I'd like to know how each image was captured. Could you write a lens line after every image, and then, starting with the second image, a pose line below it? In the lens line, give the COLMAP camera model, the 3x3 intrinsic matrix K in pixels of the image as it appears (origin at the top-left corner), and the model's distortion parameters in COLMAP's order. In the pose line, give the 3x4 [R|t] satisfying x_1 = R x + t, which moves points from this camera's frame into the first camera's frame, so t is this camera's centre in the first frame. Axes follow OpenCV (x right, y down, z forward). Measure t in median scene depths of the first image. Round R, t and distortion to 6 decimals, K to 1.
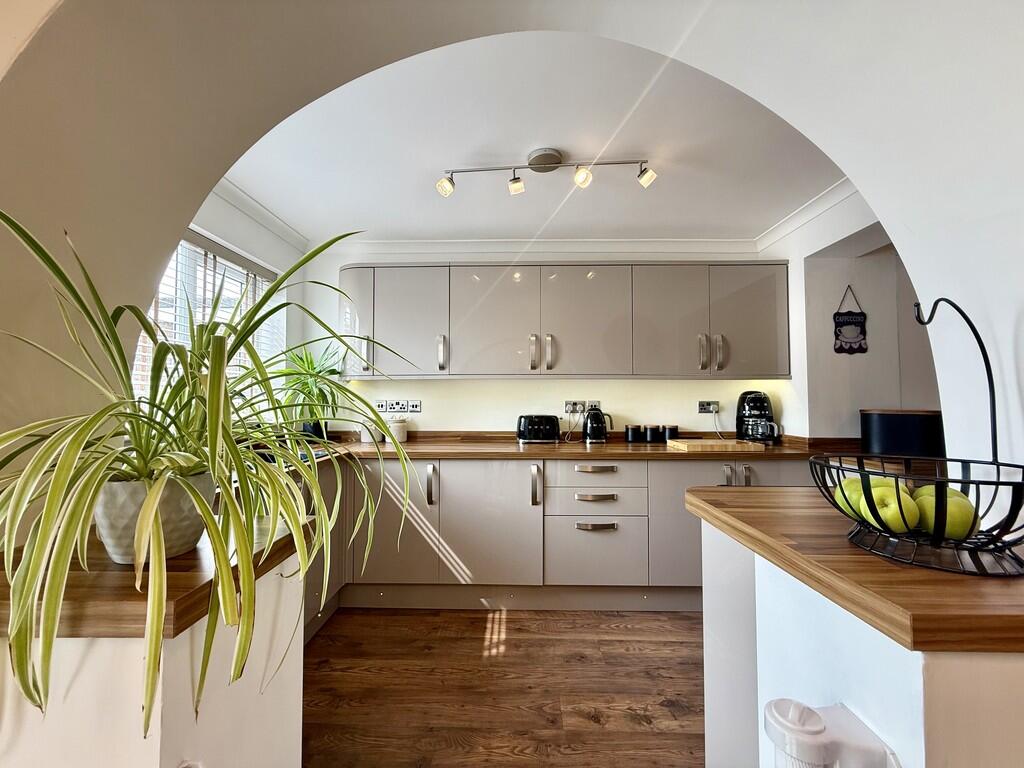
lens RADIAL K [[406.1, 0, 504.0], [0, 406.1, 380.9], [0, 0, 1]] dist [0.002044, -0.000197]
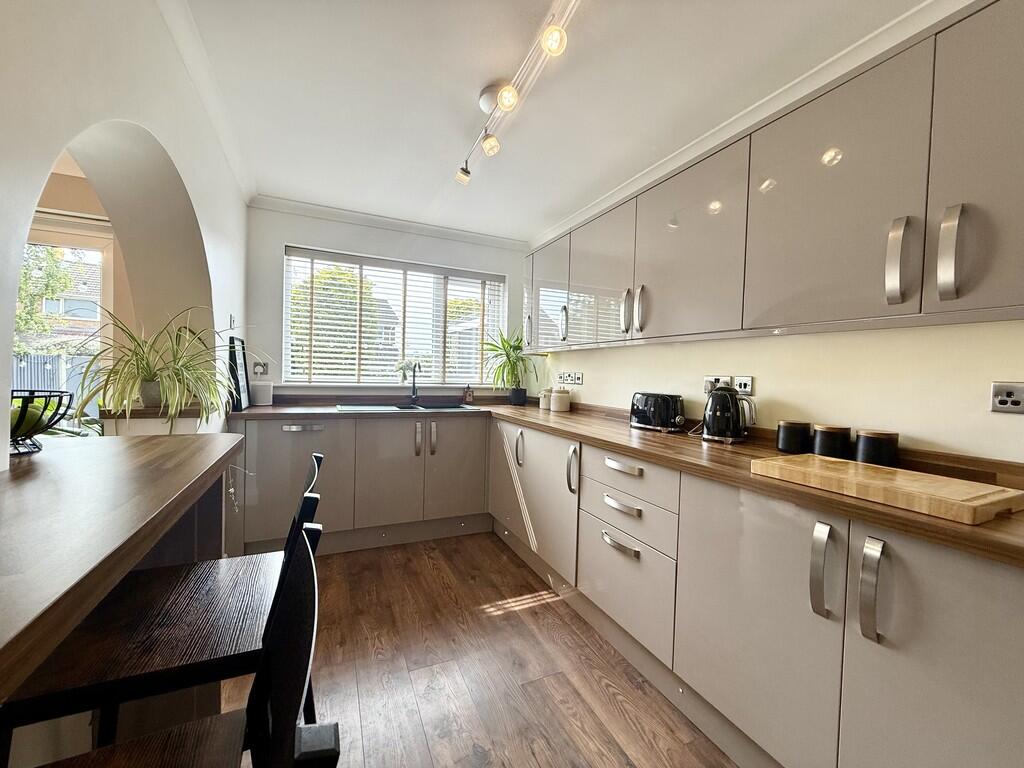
lens RADIAL K [[406.1, 0, 509.0], [0, 406.1, 384.3], [0, 0, 1]] dist [0.002044, -0.000197]
pose [[0.440819, 0.036900, -0.896837, 0.777522], [0.013906, 0.998754, 0.047929, 0.033530], [0.897488, -0.033599, 0.439757, 0.512809]]
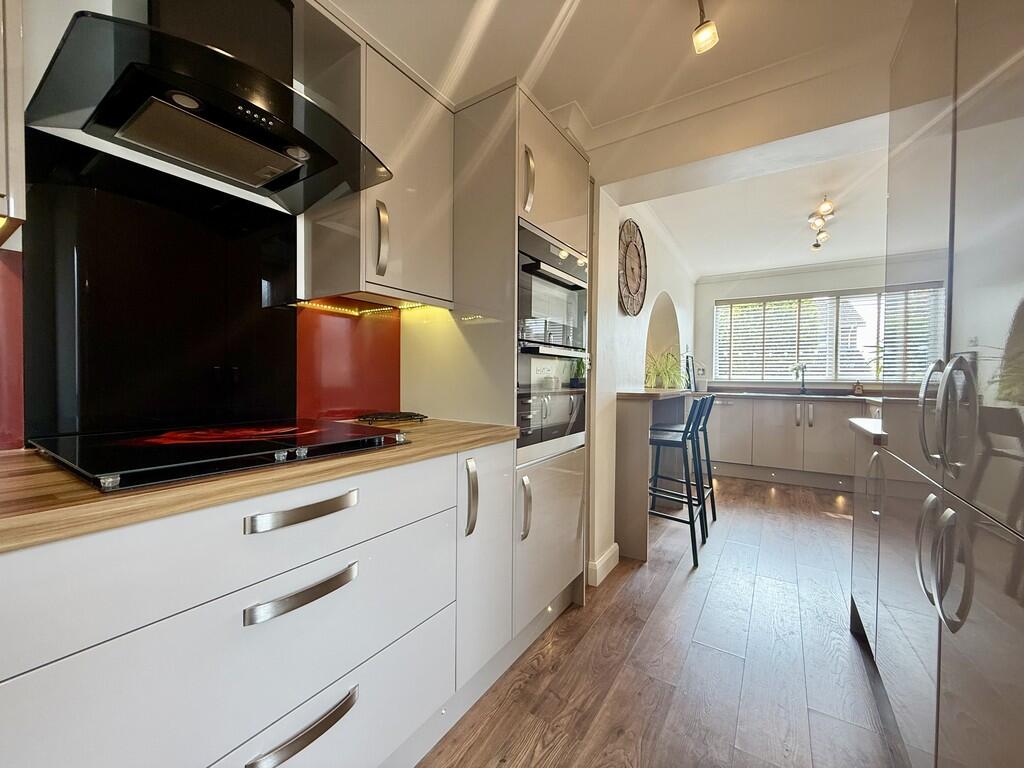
lens RADIAL K [[406.1, 0, 514.1], [0, 406.1, 382.3], [0, 0, 1]] dist [0.002044, -0.000197]
pose [[-0.518588, 0.005520, -0.855006, 1.807836], [0.030529, 0.999461, -0.012064, 0.088390], [0.854479, -0.032359, -0.518477, 0.659978]]
